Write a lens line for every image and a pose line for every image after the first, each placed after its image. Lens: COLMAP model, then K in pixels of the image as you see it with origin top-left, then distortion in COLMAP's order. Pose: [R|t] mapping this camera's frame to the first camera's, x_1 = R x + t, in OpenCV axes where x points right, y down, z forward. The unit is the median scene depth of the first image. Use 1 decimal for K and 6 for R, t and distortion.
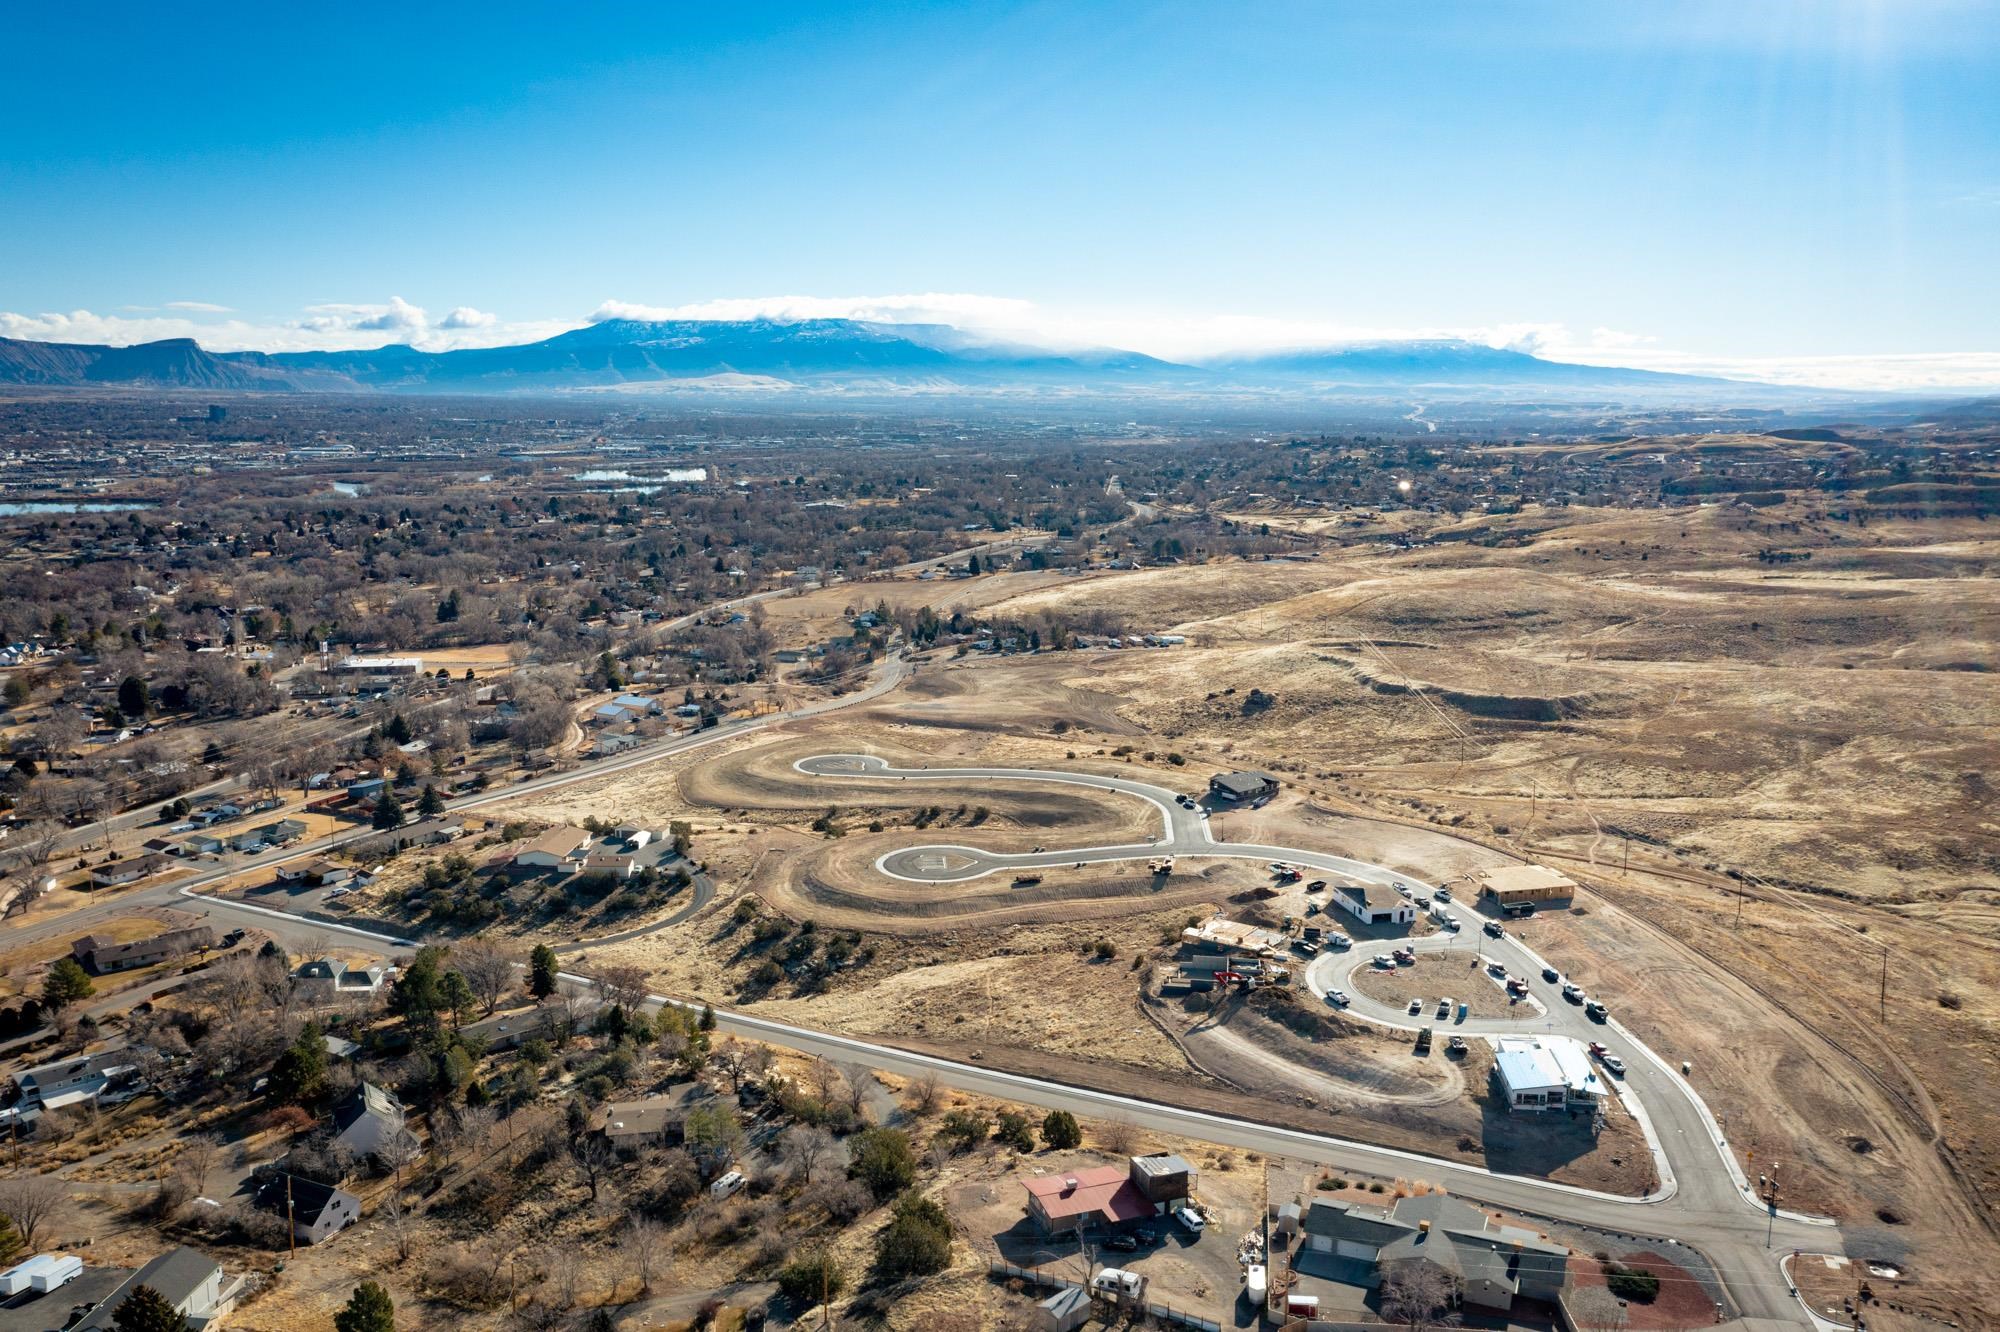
lens RADIAL K [[1585.9, 0, 1001.0], [0, 1585.9, 665.0], [0, 0, 1]] dist [-0.013494, 0.009633]
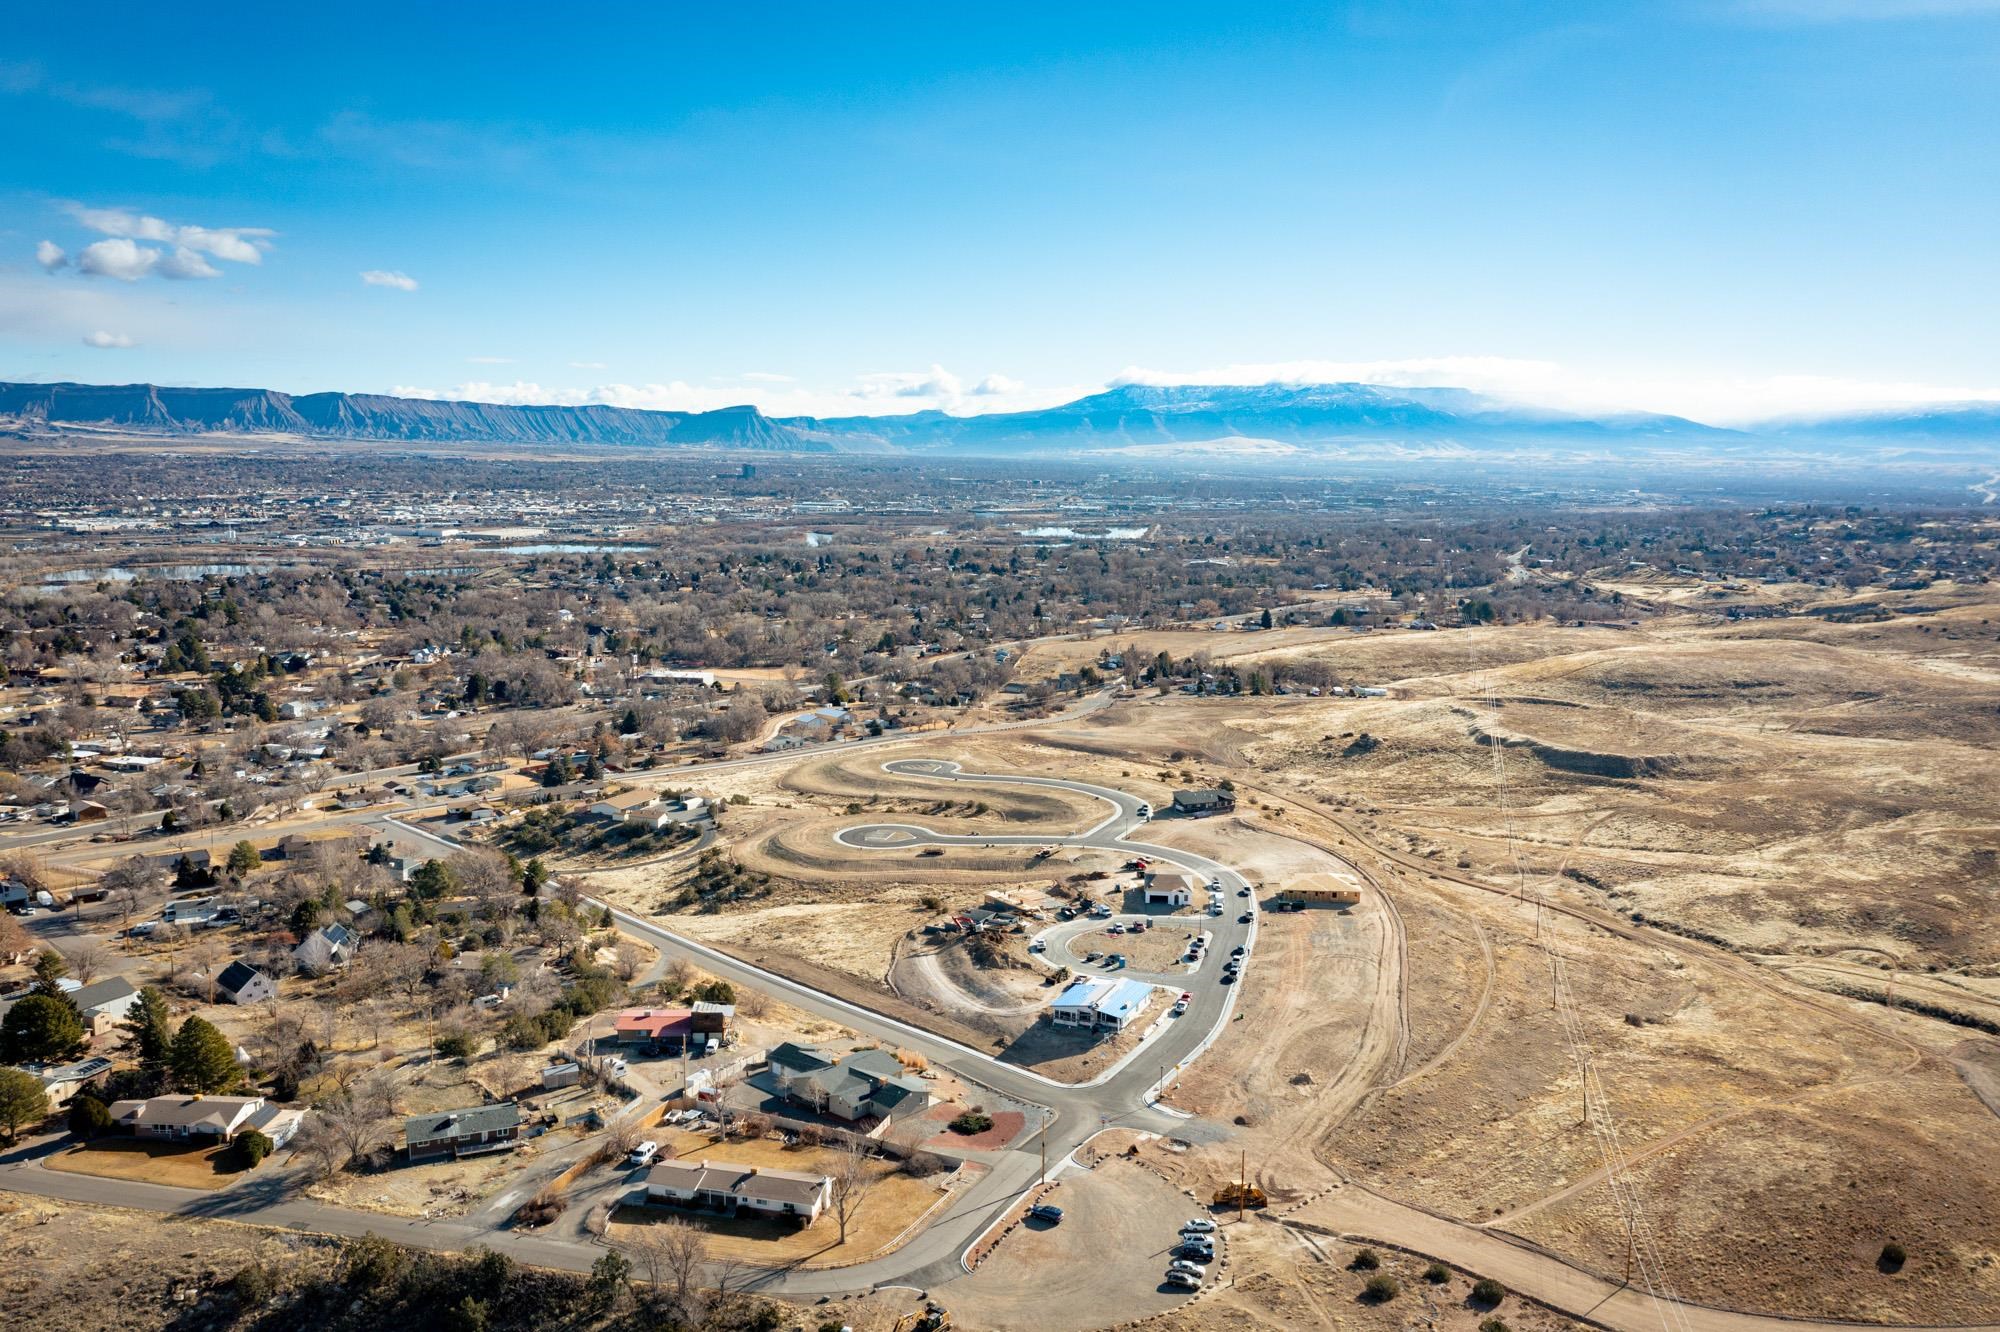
lens RADIAL K [[1585.9, 0, 997.8], [0, 1585.9, 665.3], [0, 0, 1]] dist [-0.013494, 0.009633]
pose [[0.948385, 0.046281, -0.313726, 0.130742], [-0.058497, 0.997848, -0.029632, 0.007835], [0.311680, 0.046455, 0.949051, -0.041755]]
